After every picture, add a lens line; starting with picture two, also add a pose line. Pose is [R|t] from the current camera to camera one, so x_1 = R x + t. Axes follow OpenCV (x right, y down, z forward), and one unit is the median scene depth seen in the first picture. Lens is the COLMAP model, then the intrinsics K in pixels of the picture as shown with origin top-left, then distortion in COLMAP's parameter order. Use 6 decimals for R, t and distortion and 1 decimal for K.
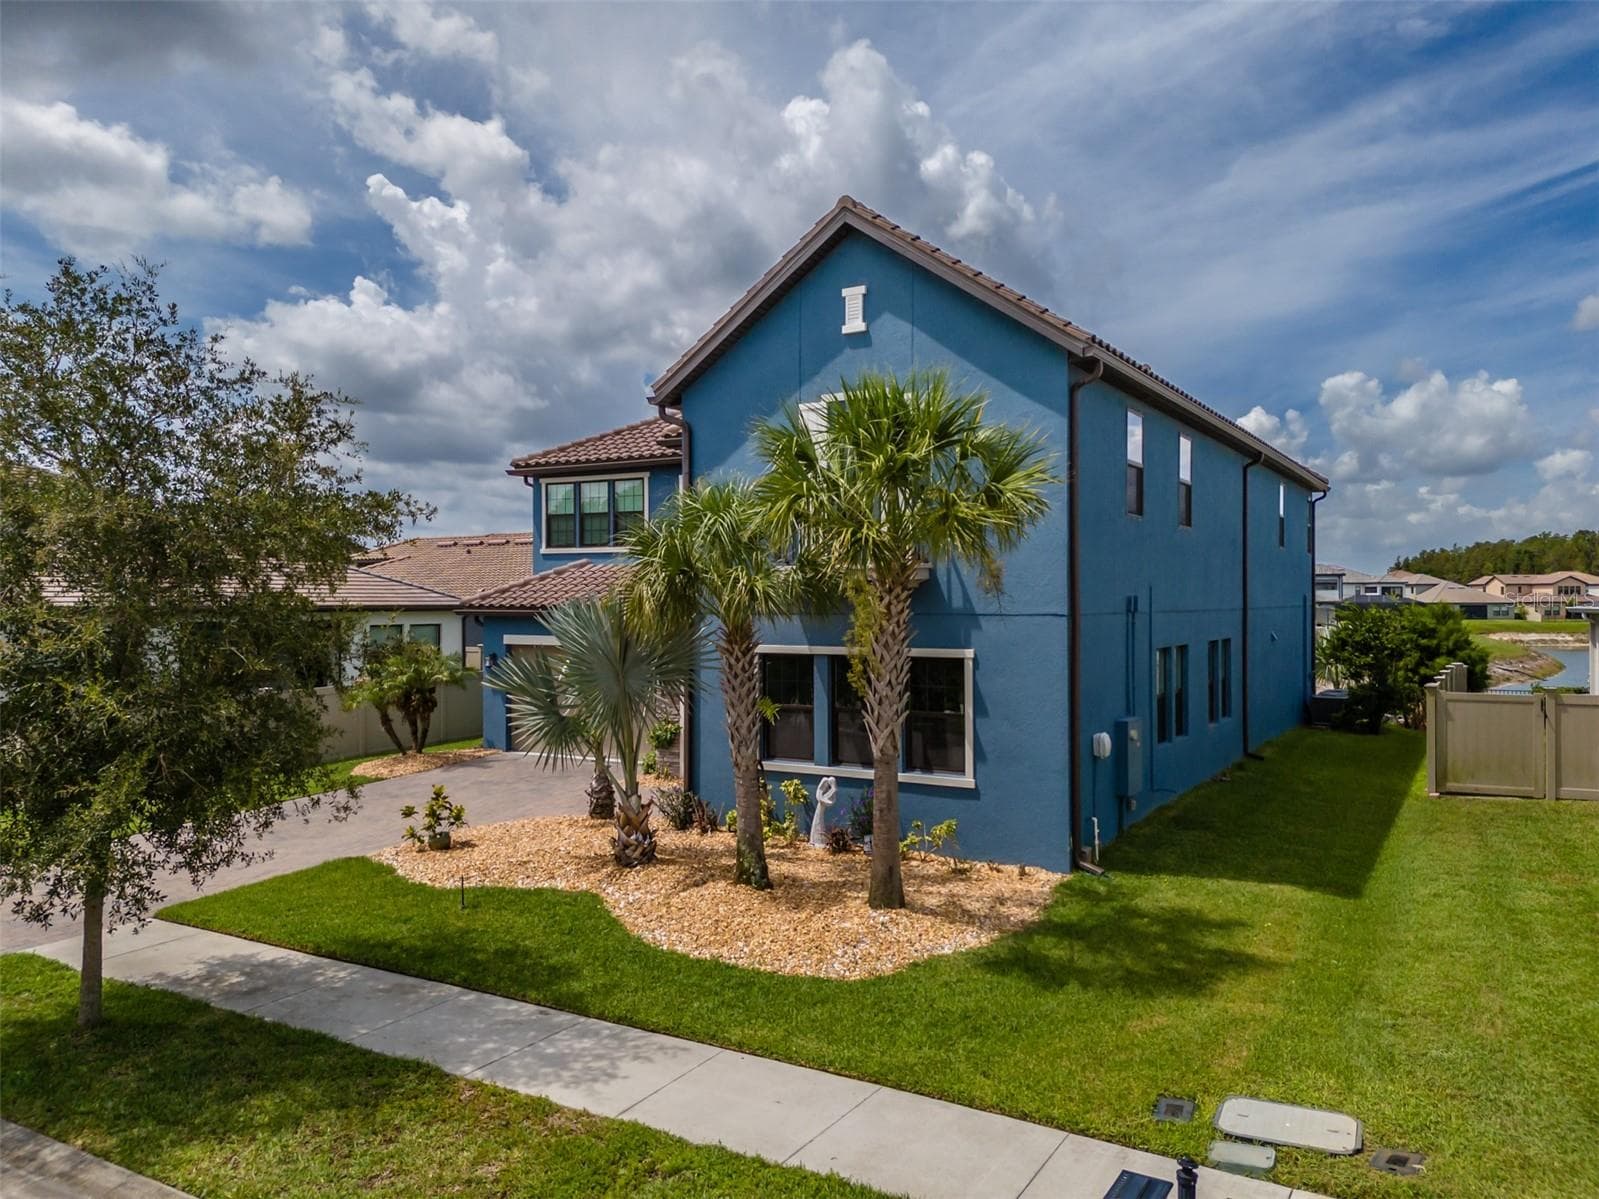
lens RADIAL K [[1173.1, 0, 801.2], [0, 1173.1, 595.8], [0, 0, 1]] dist [0.028088, -0.001231]
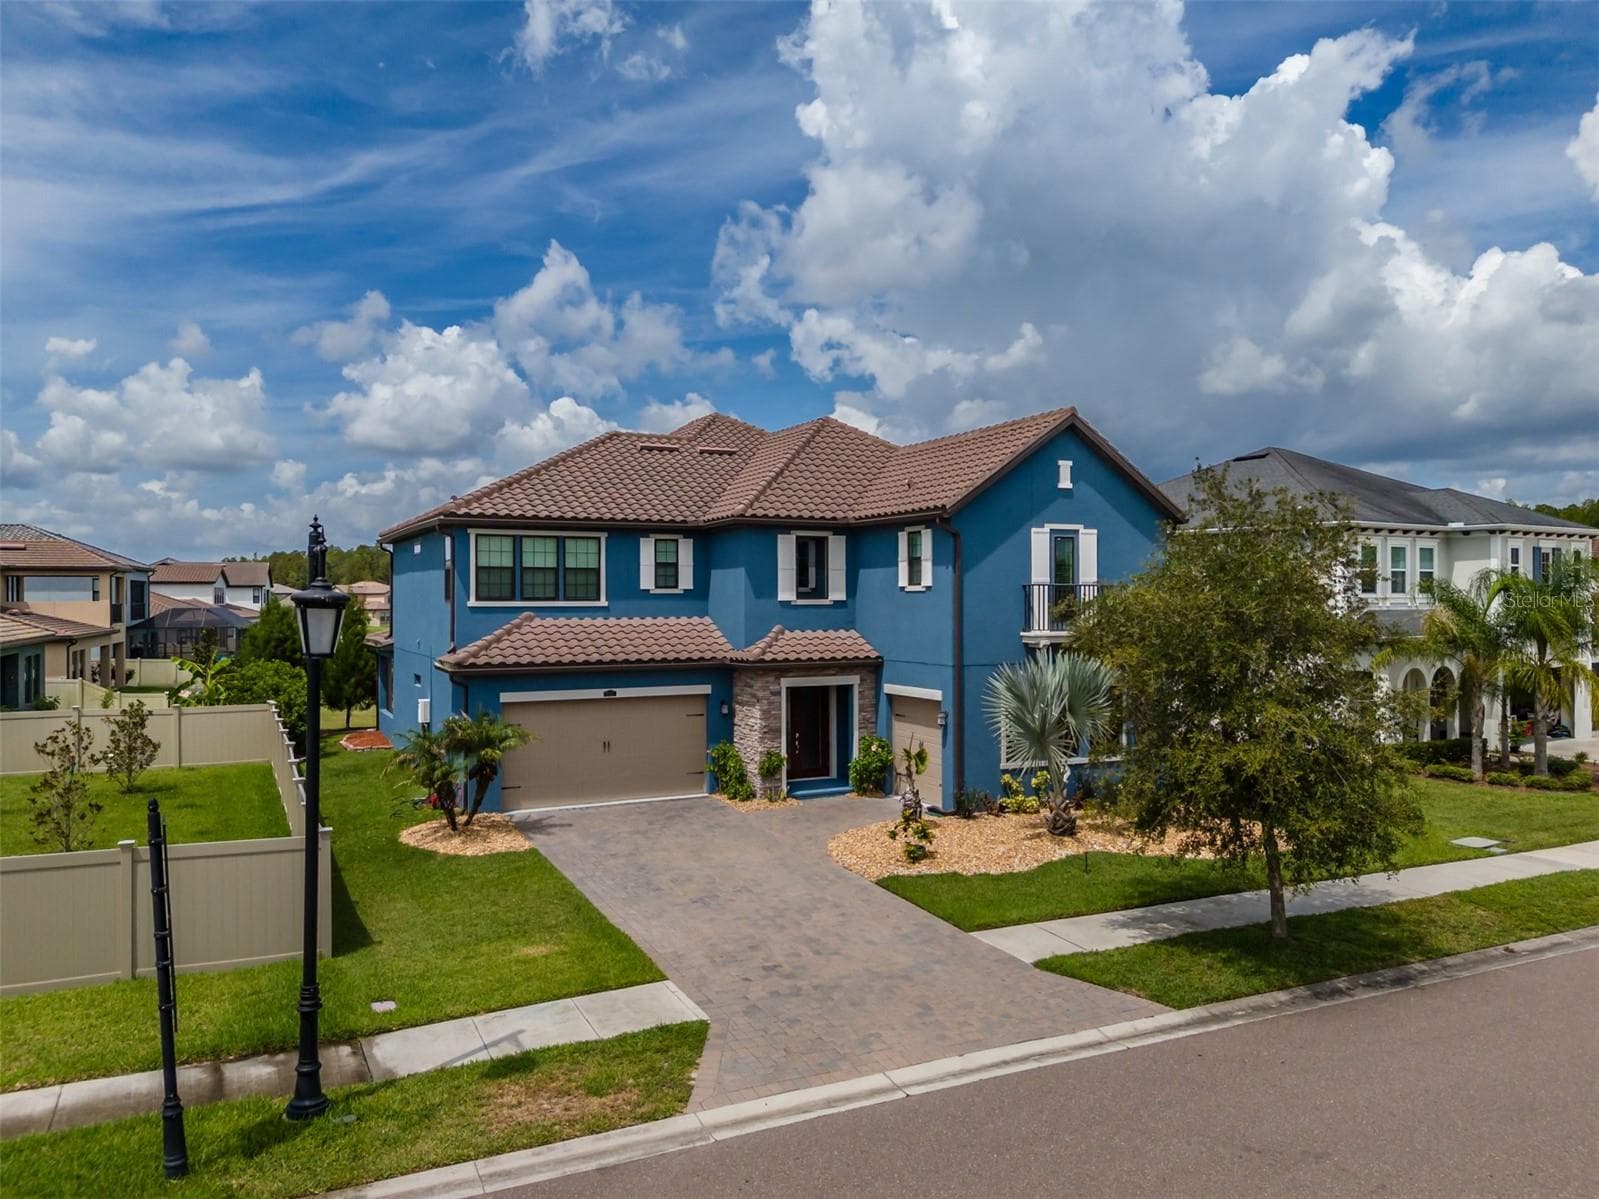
lens RADIAL K [[1173.1, 0, 801.5], [0, 1173.1, 601.0], [0, 0, 1]] dist [0.028088, -0.001231]
pose [[0.547896, -0.001915, 0.836544, -1.511742], [-0.000248, 0.999997, 0.002452, -0.073987], [-0.836546, -0.001551, 0.547894, 0.420482]]
